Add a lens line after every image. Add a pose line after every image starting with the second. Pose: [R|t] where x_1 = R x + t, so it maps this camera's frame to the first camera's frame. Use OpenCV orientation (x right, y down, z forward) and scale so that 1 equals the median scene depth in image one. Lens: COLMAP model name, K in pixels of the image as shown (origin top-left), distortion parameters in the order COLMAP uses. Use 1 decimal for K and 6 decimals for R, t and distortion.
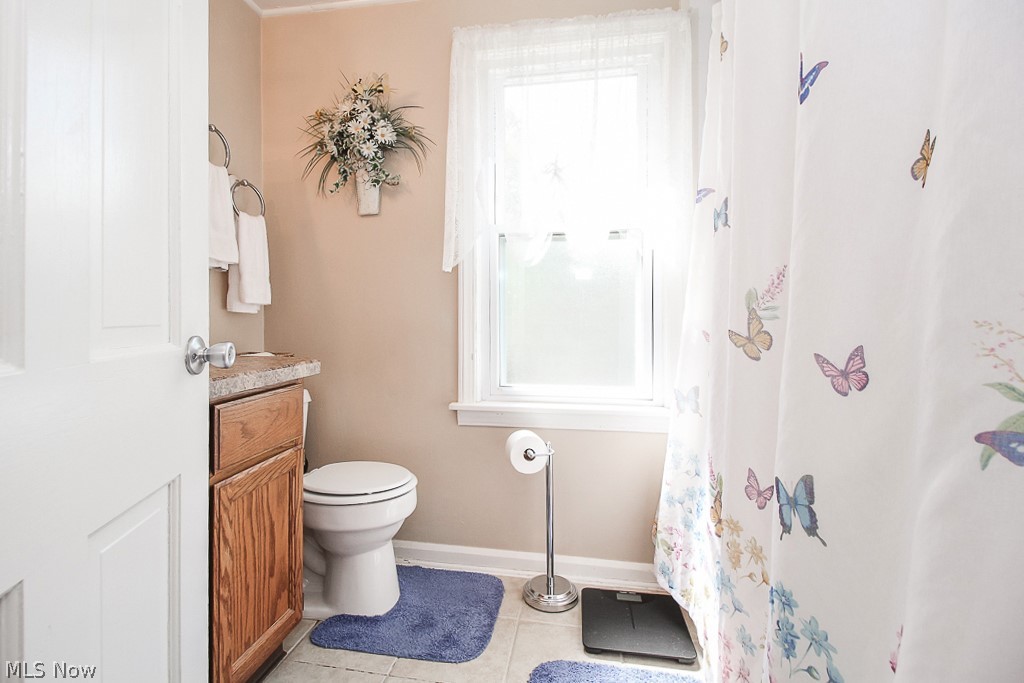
lens RADIAL K [[478.9, 0, 500.2], [0, 478.9, 315.6], [0, 0, 1]] dist [0.000102, -0.000025]
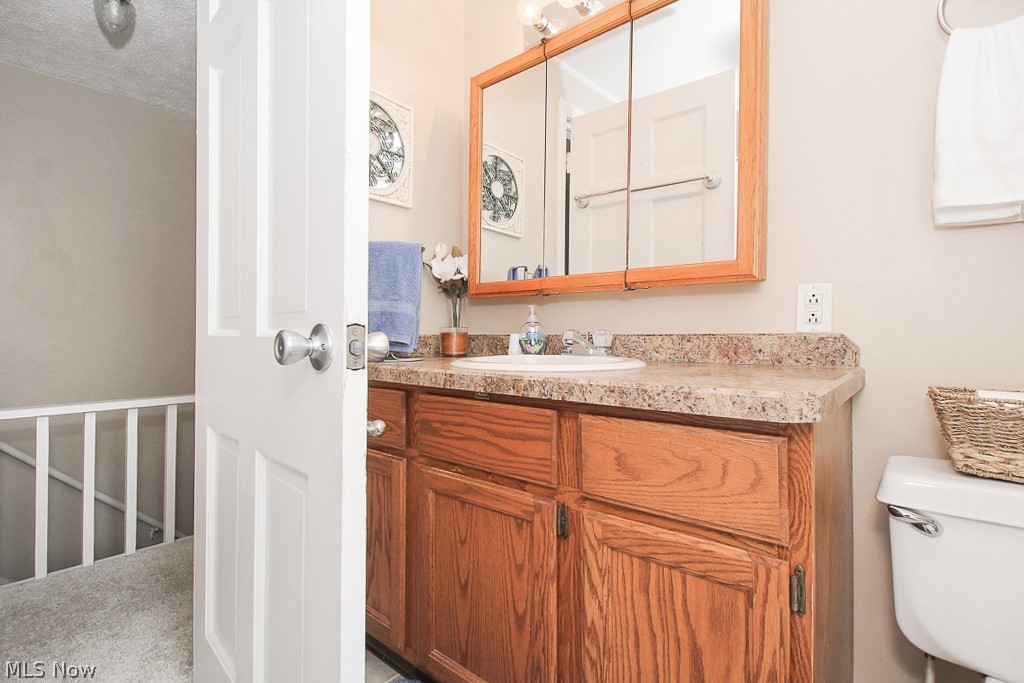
lens RADIAL K [[478.9, 0, 511.2], [0, 478.9, 338.6], [0, 0, 1]] dist [0.000102, -0.000025]
pose [[-0.511624, -0.004273, -0.859199, 0.178391], [-0.007891, 0.999969, -0.000274, 0.050765], [0.859173, 0.006640, -0.511642, 1.206156]]
